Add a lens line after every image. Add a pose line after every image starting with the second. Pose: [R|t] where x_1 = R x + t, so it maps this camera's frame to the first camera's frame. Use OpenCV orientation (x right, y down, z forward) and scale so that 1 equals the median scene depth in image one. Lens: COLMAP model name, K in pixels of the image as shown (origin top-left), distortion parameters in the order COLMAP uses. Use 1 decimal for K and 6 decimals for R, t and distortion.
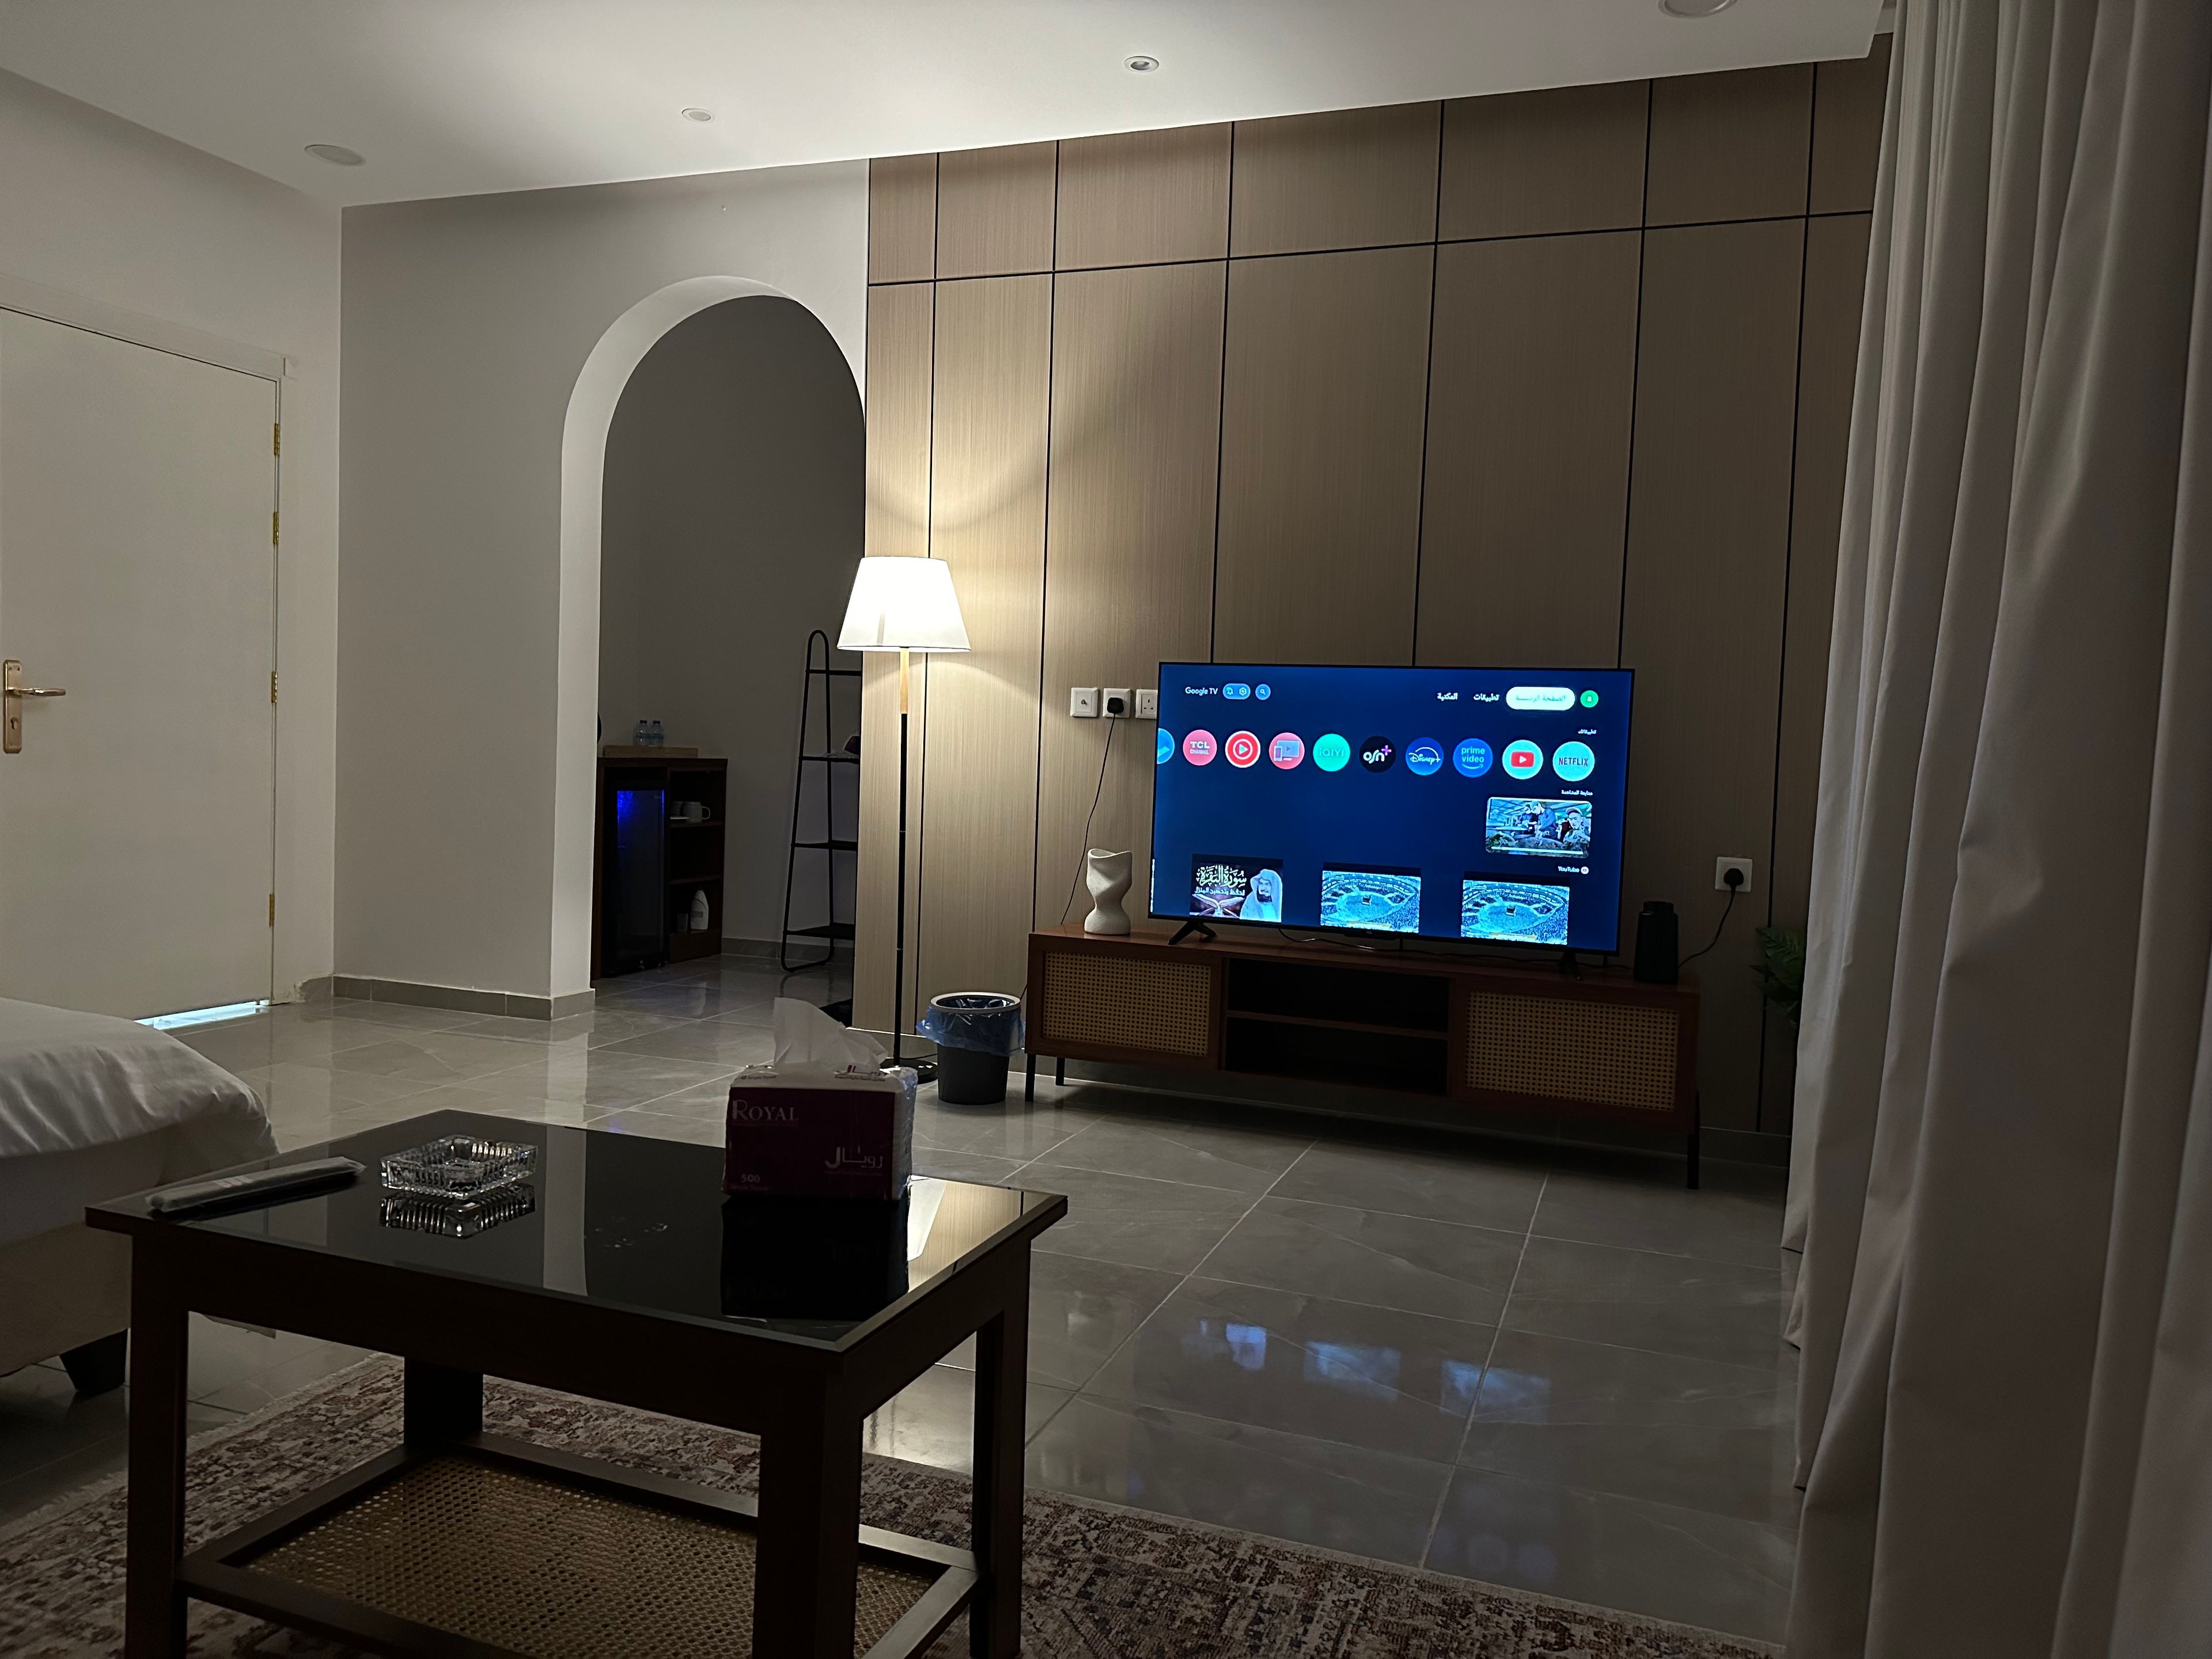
lens RADIAL K [[1573.5, 0, 1106.0], [0, 1573.5, 829.5], [0, 0, 1]] dist [0.133681, -0.000679]
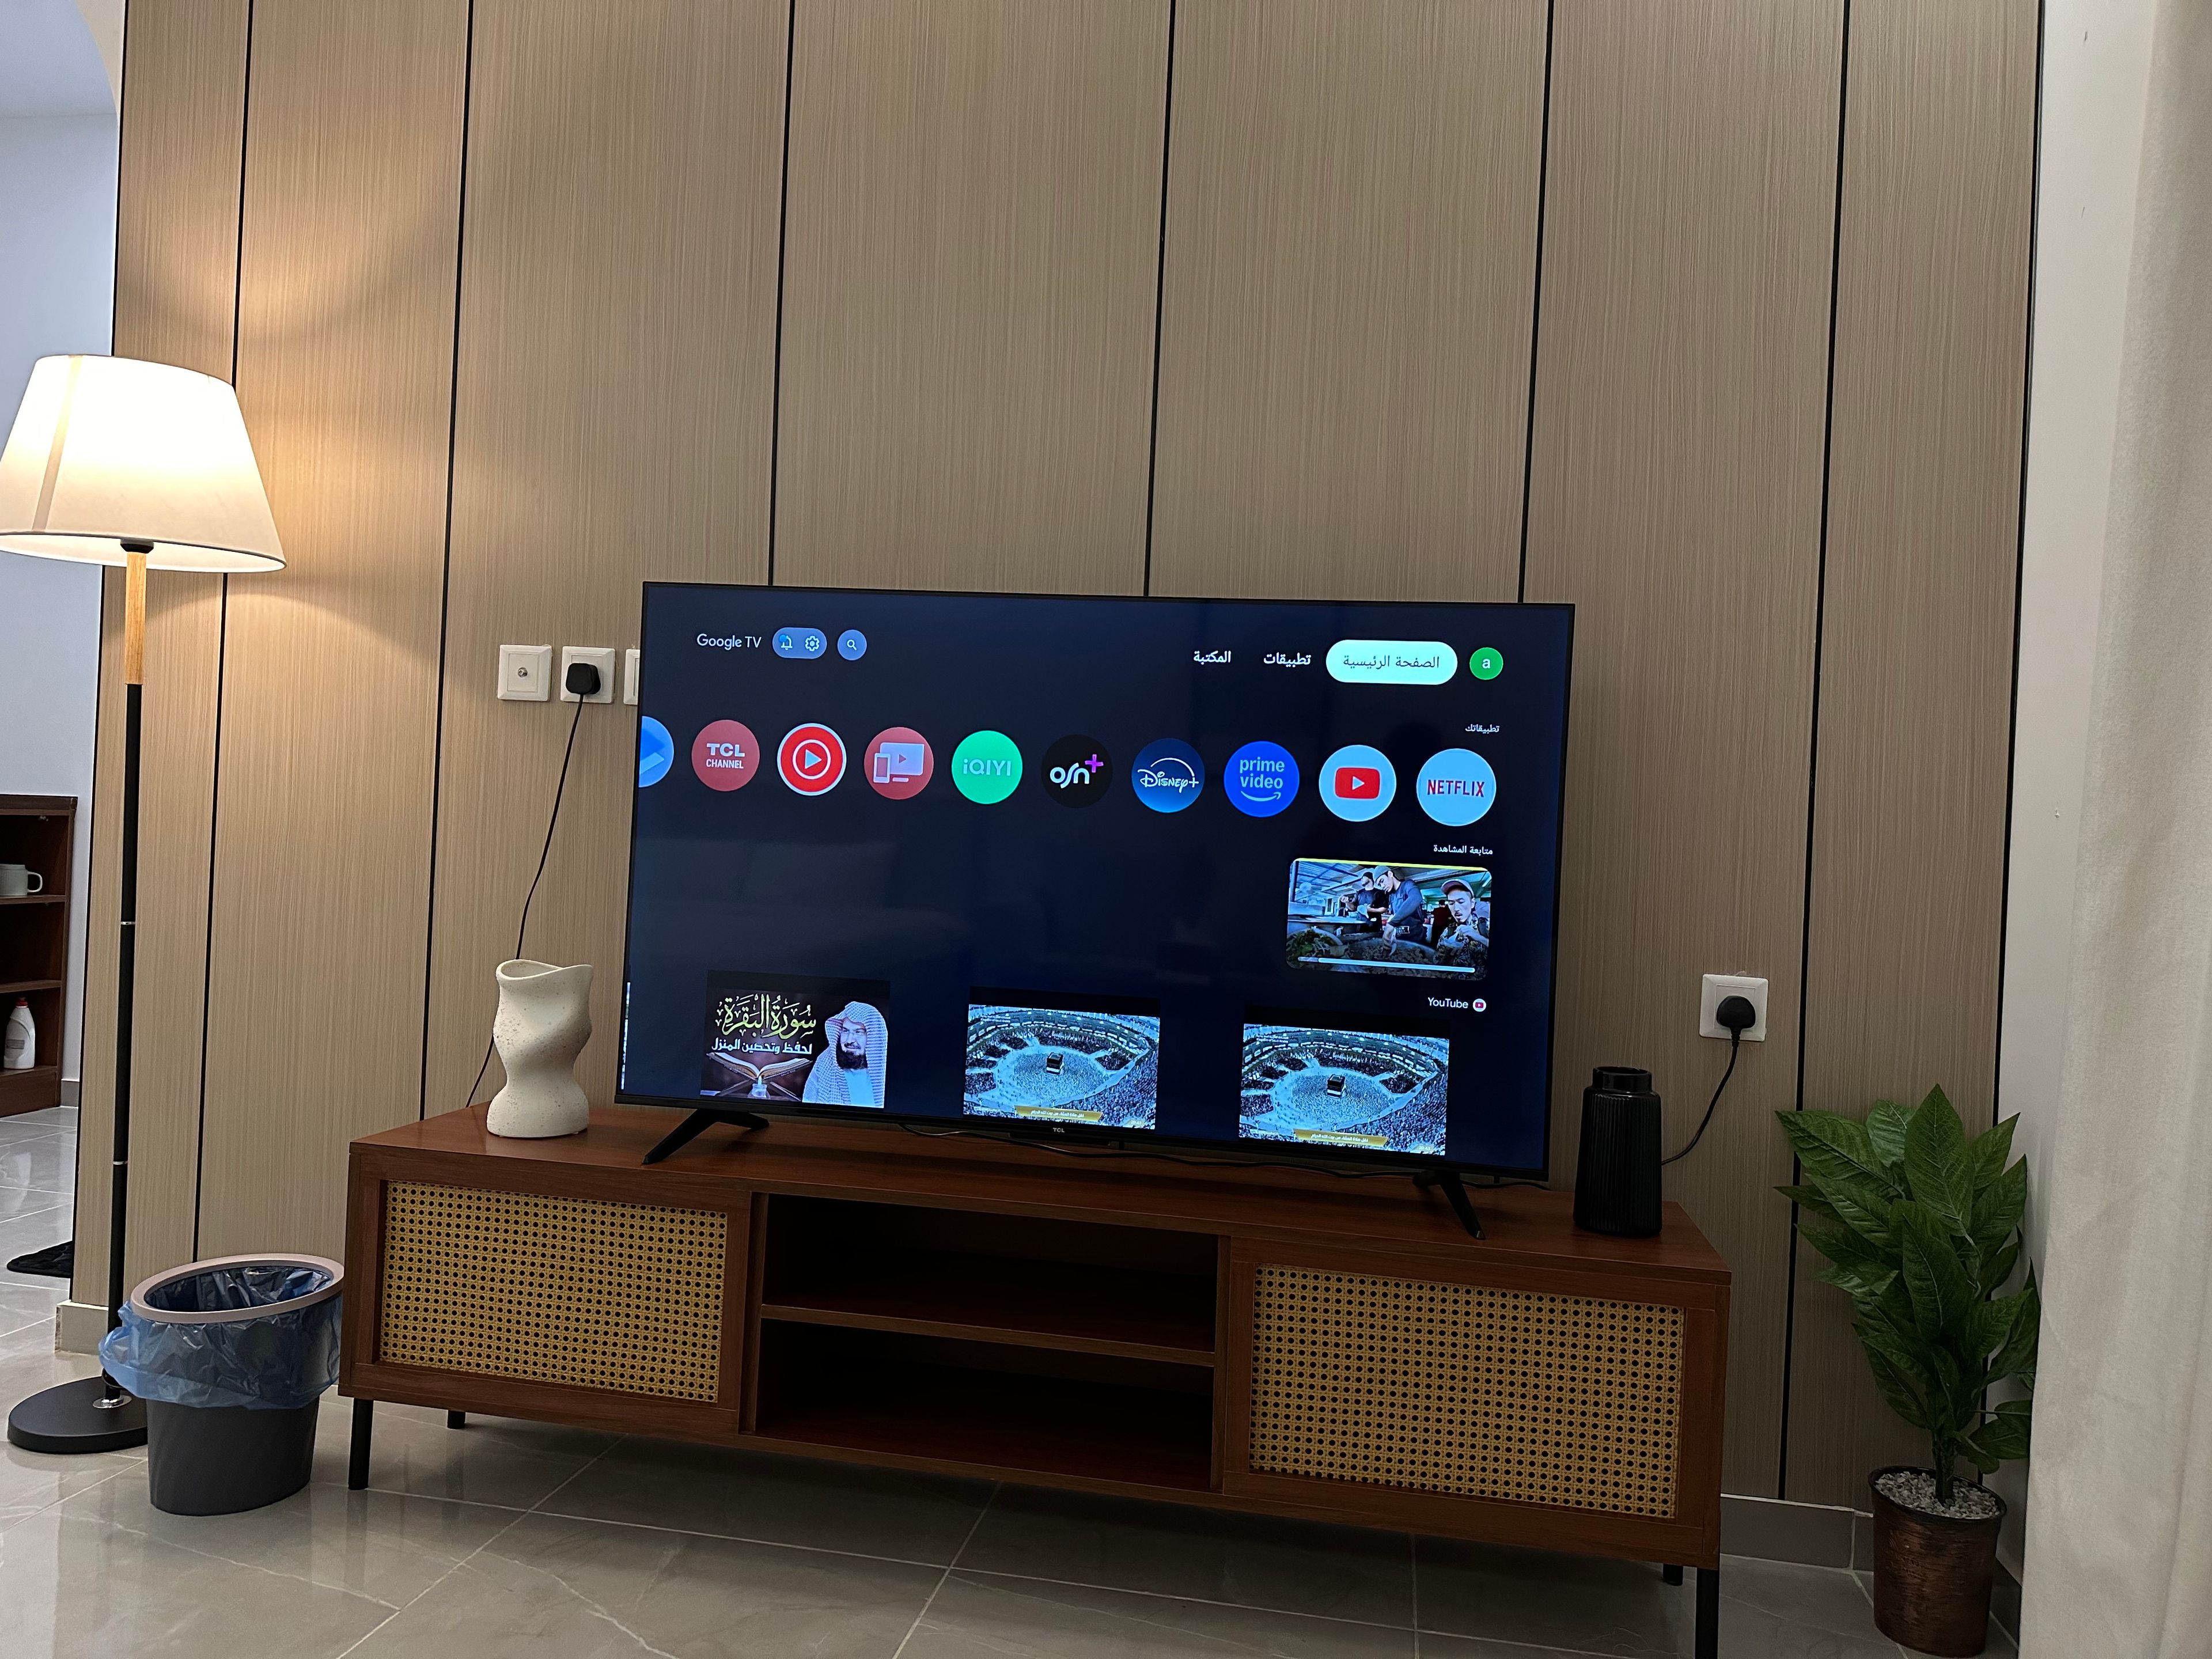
lens RADIAL K [[1573.5, 0, 1106.0], [0, 1573.5, 829.5], [0, 0, 1]] dist [0.133681, -0.000679]
pose [[0.984801, 0.007993, 0.173502, 0.094855], [-0.000864, 0.999154, -0.041128, -0.008524], [-0.173683, 0.040353, 0.983974, 0.509160]]
